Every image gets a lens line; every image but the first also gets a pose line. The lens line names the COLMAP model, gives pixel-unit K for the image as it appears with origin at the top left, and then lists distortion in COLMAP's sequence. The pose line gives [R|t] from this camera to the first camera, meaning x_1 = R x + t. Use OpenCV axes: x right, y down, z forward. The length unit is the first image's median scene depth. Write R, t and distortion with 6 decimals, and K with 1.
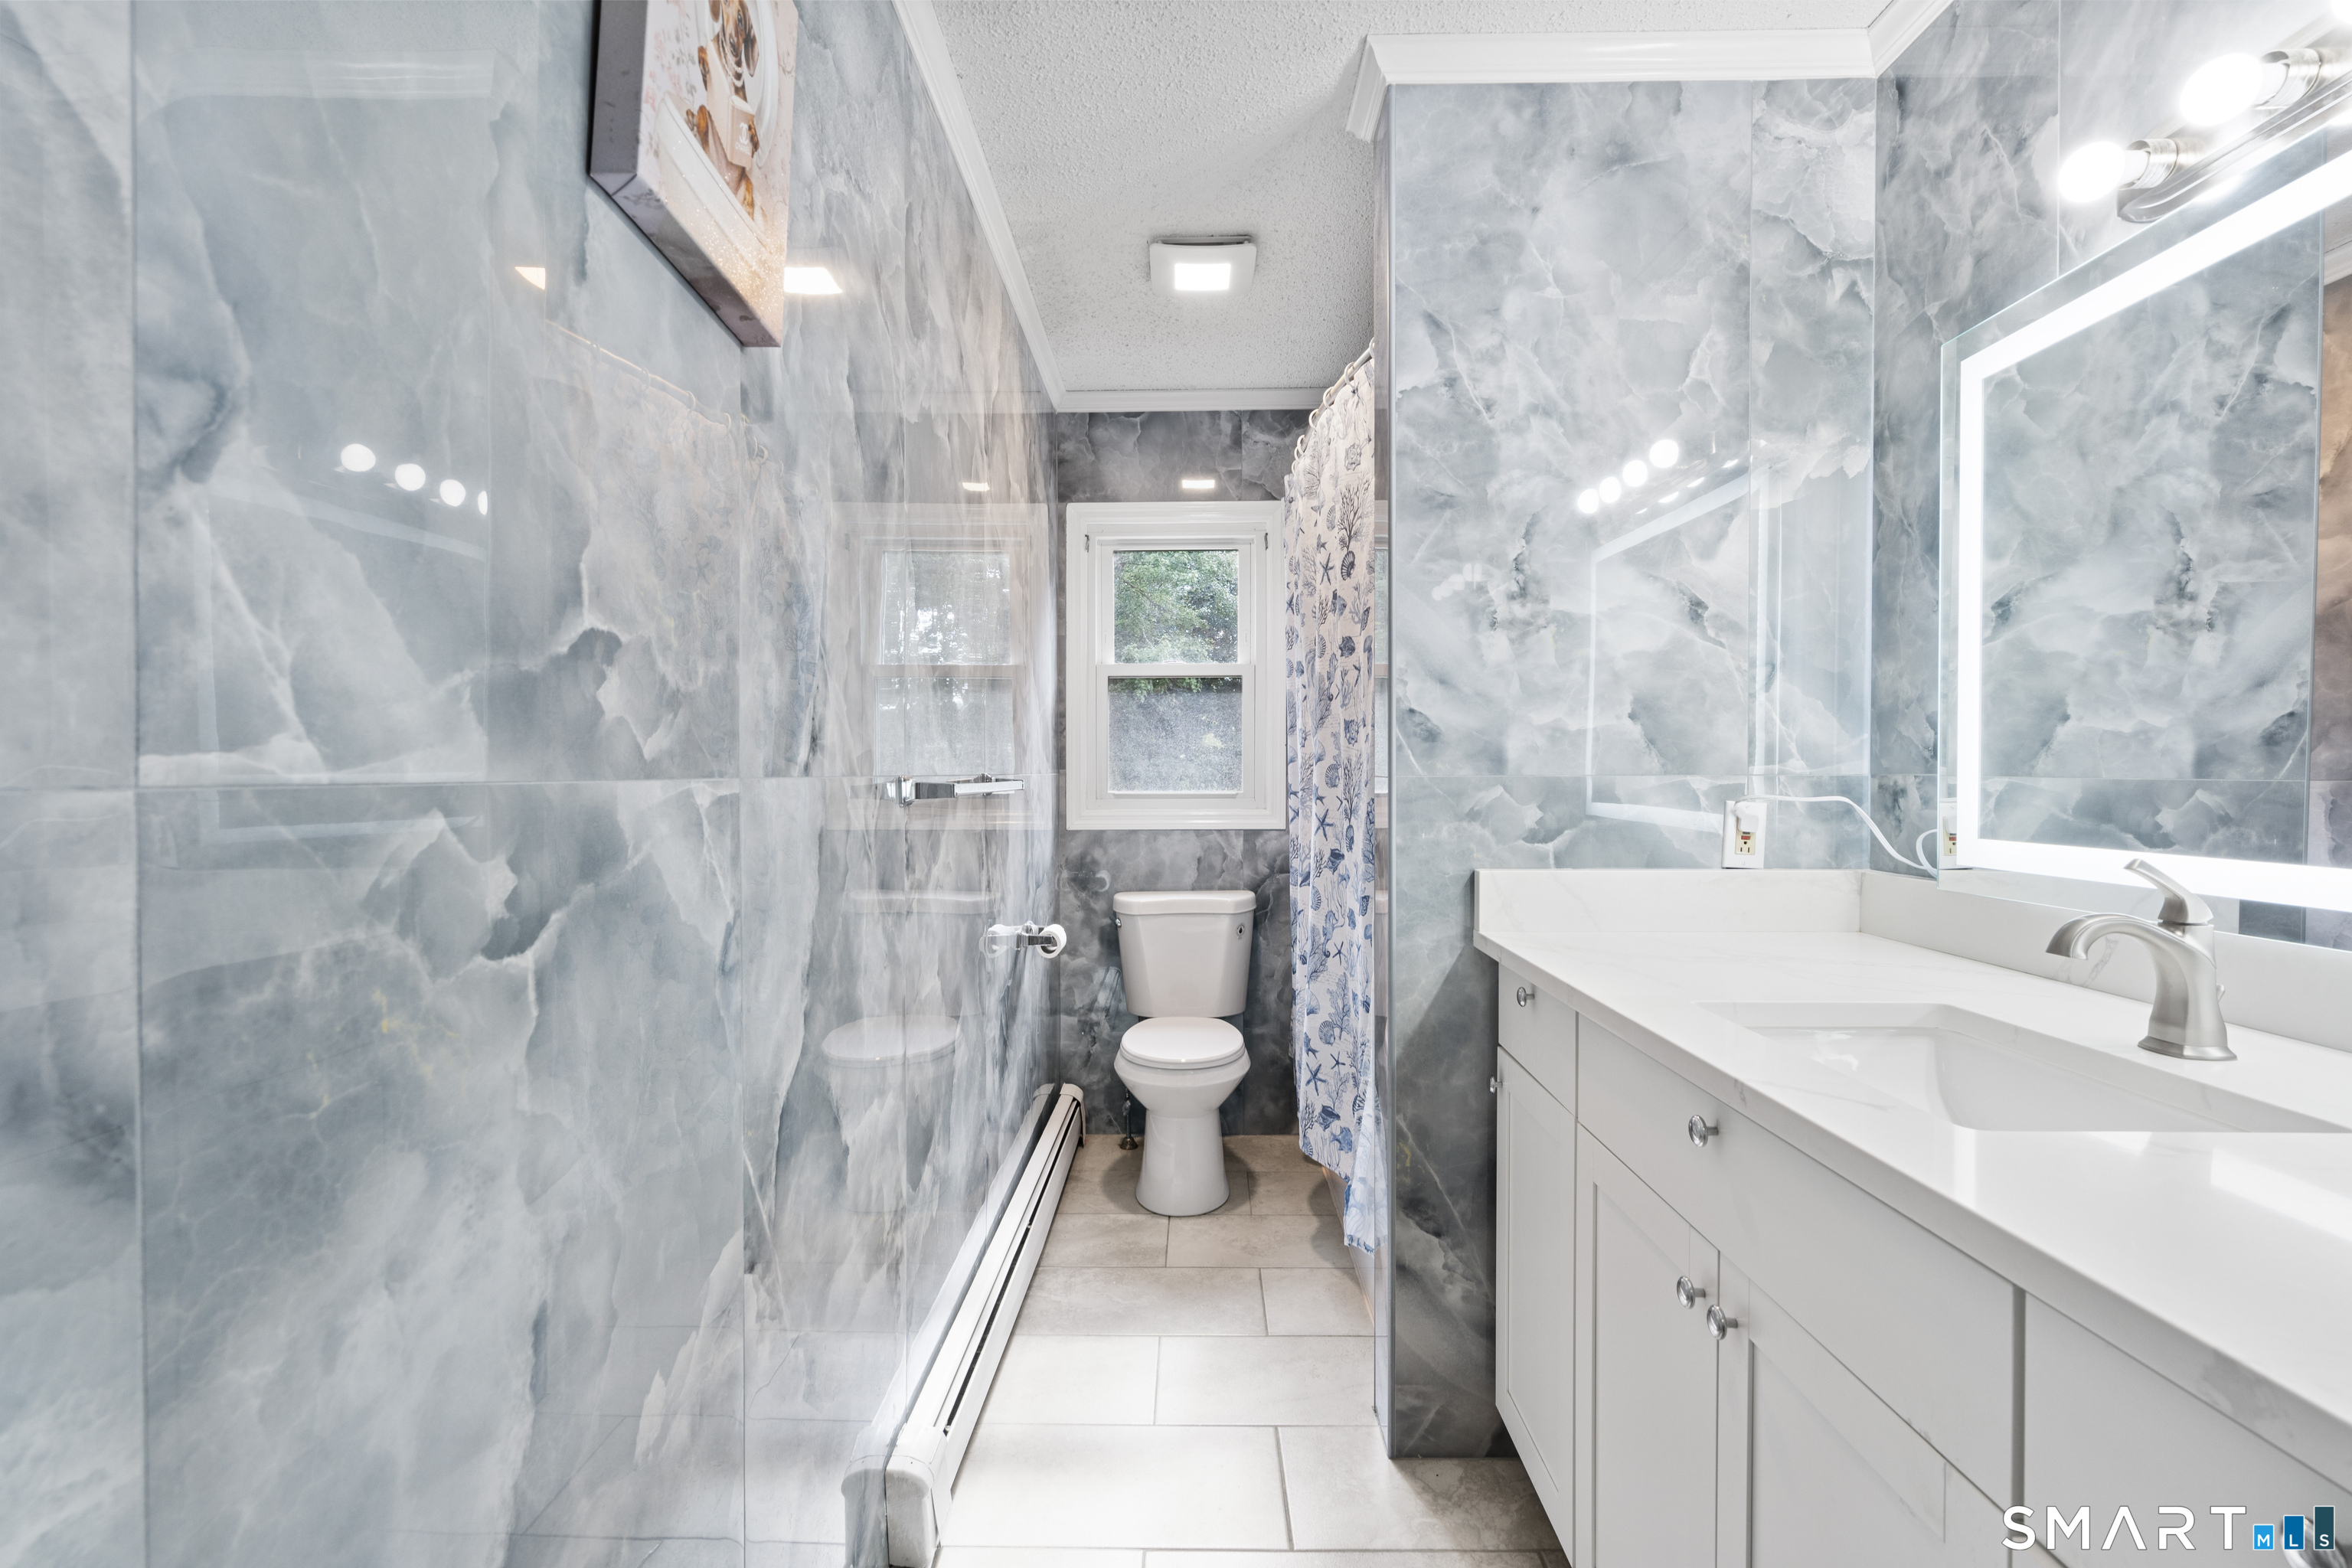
lens RADIAL K [[1052.6, 0, 1174.7], [0, 1052.6, 783.4], [0, 0, 1]] dist [-0.007150, 0.002168]
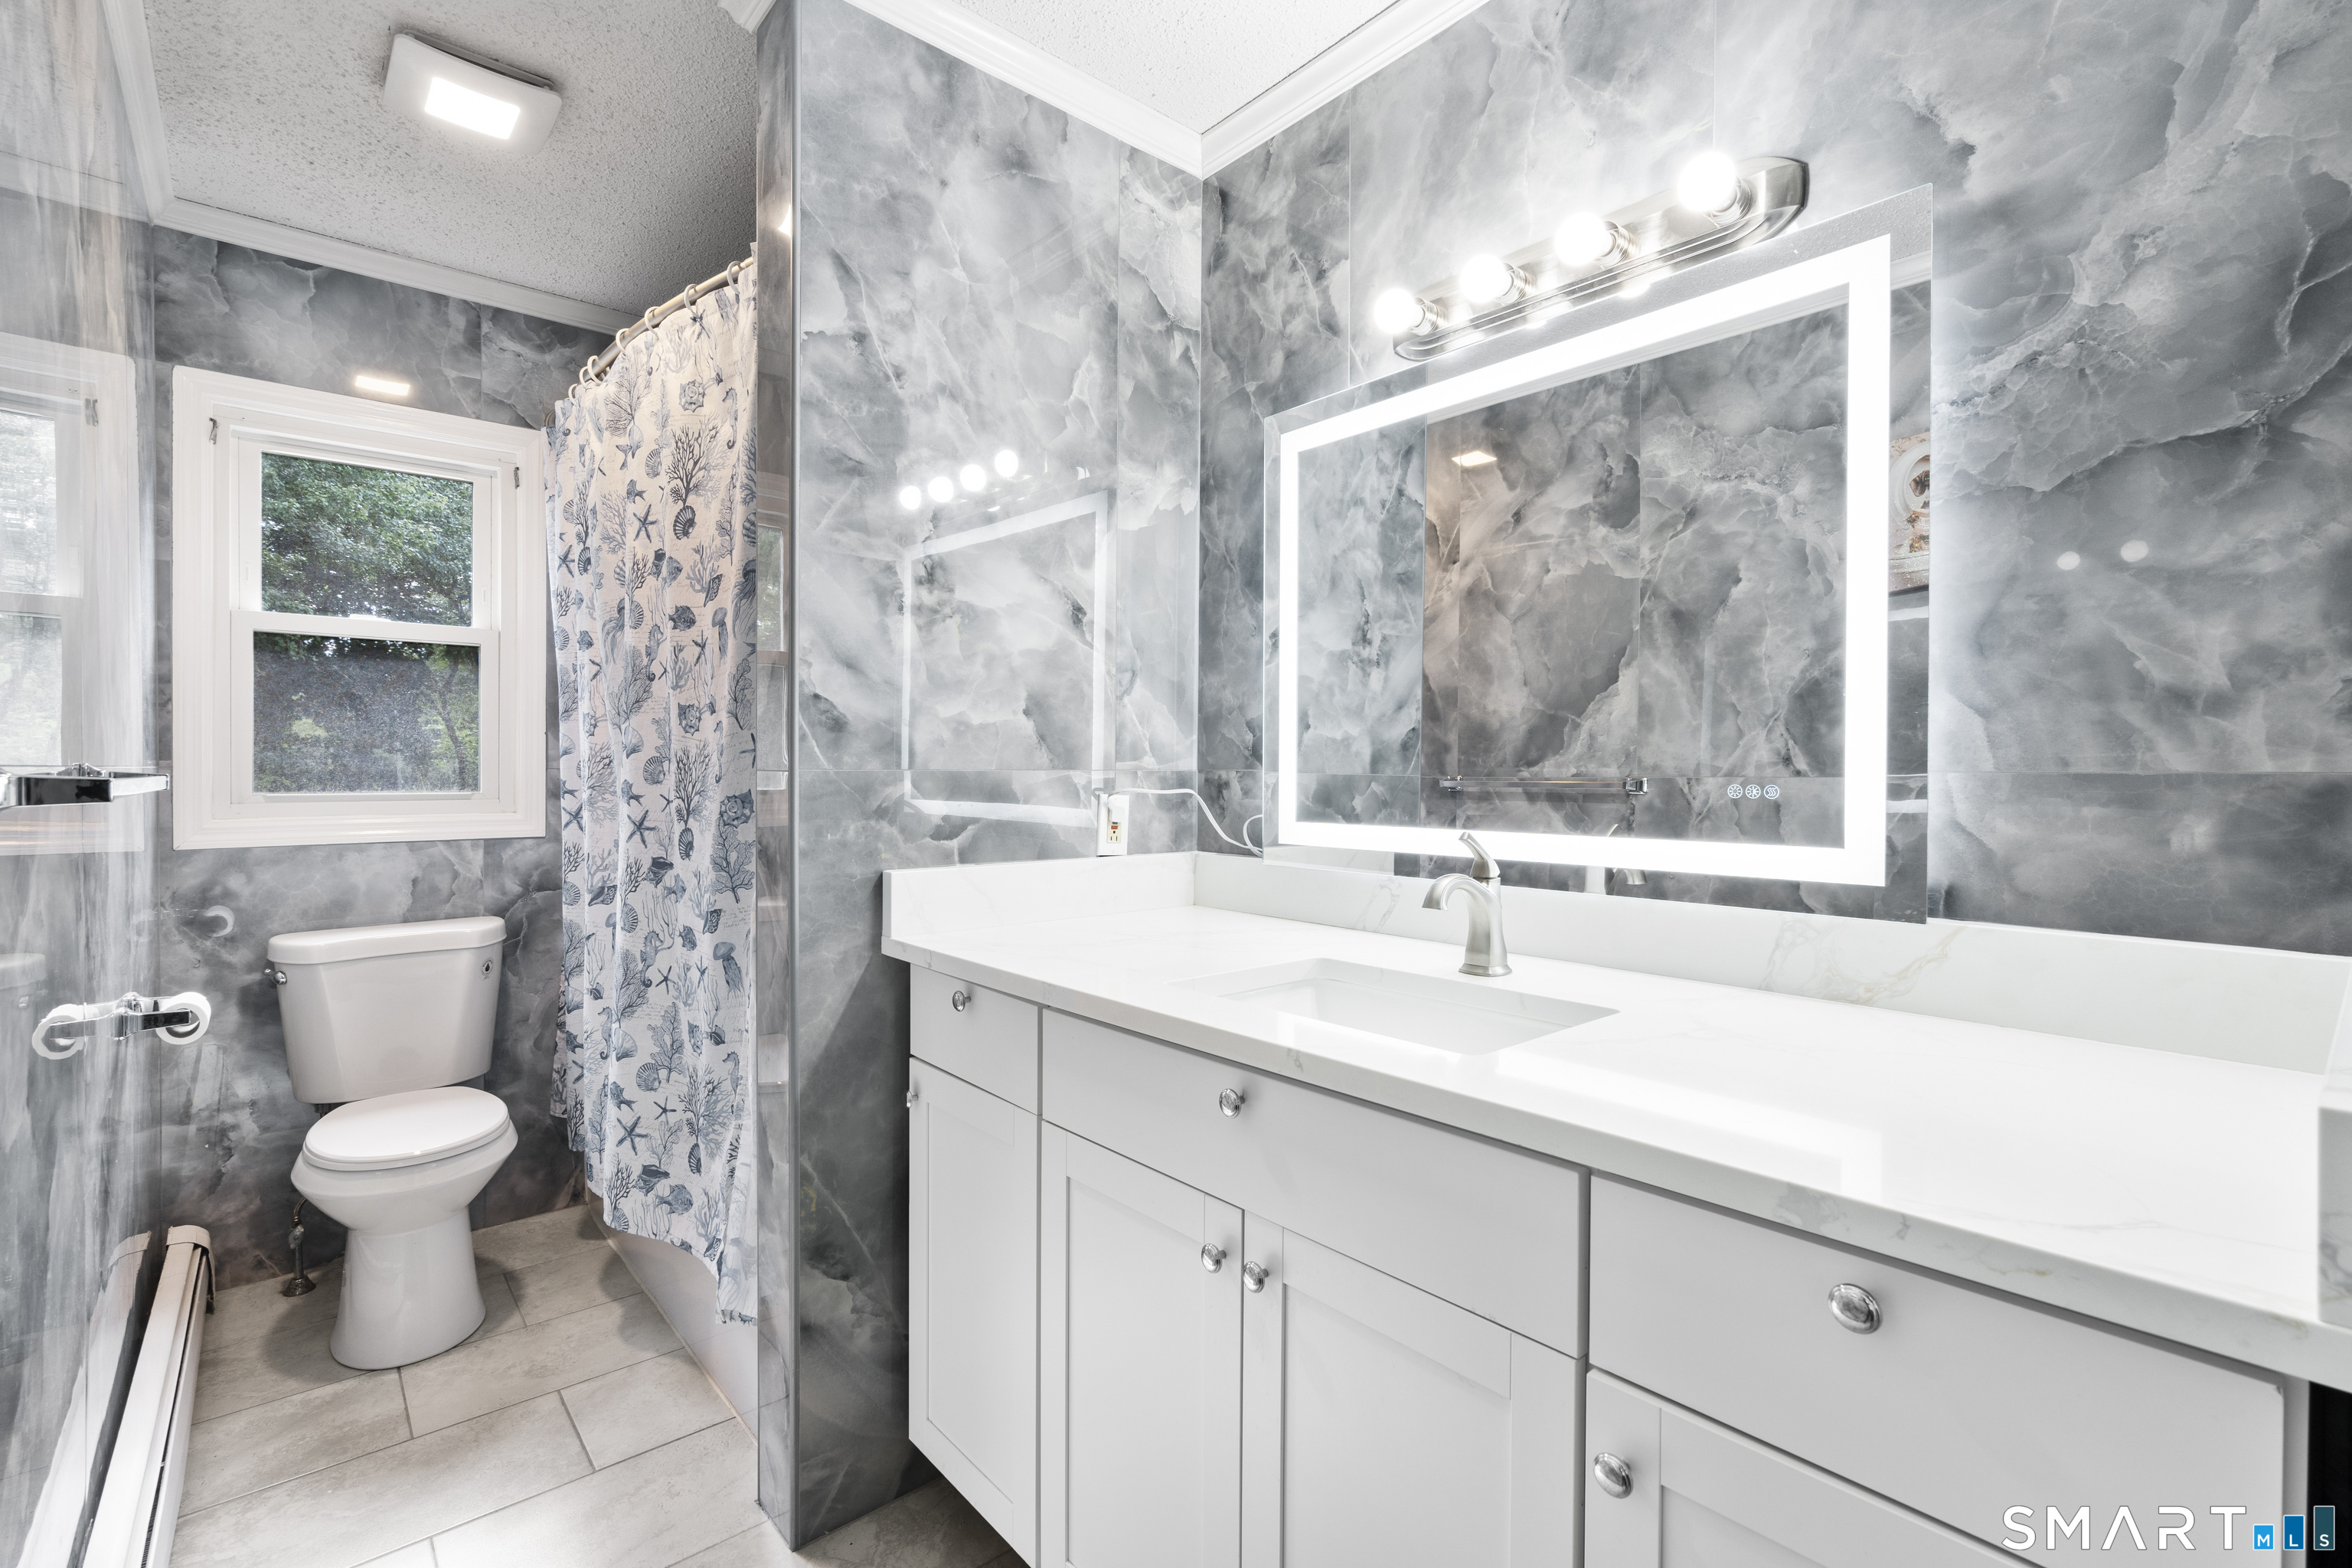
lens RADIAL K [[1052.6, 0, 1175.3], [0, 1052.6, 780.0], [0, 0, 1]] dist [-0.007150, 0.002168]
pose [[0.742669, -0.002297, 0.669654, -0.143365], [0.002919, 0.999996, 0.000193, 0.002312], [-0.669652, 0.001811, 0.742673, 0.139429]]
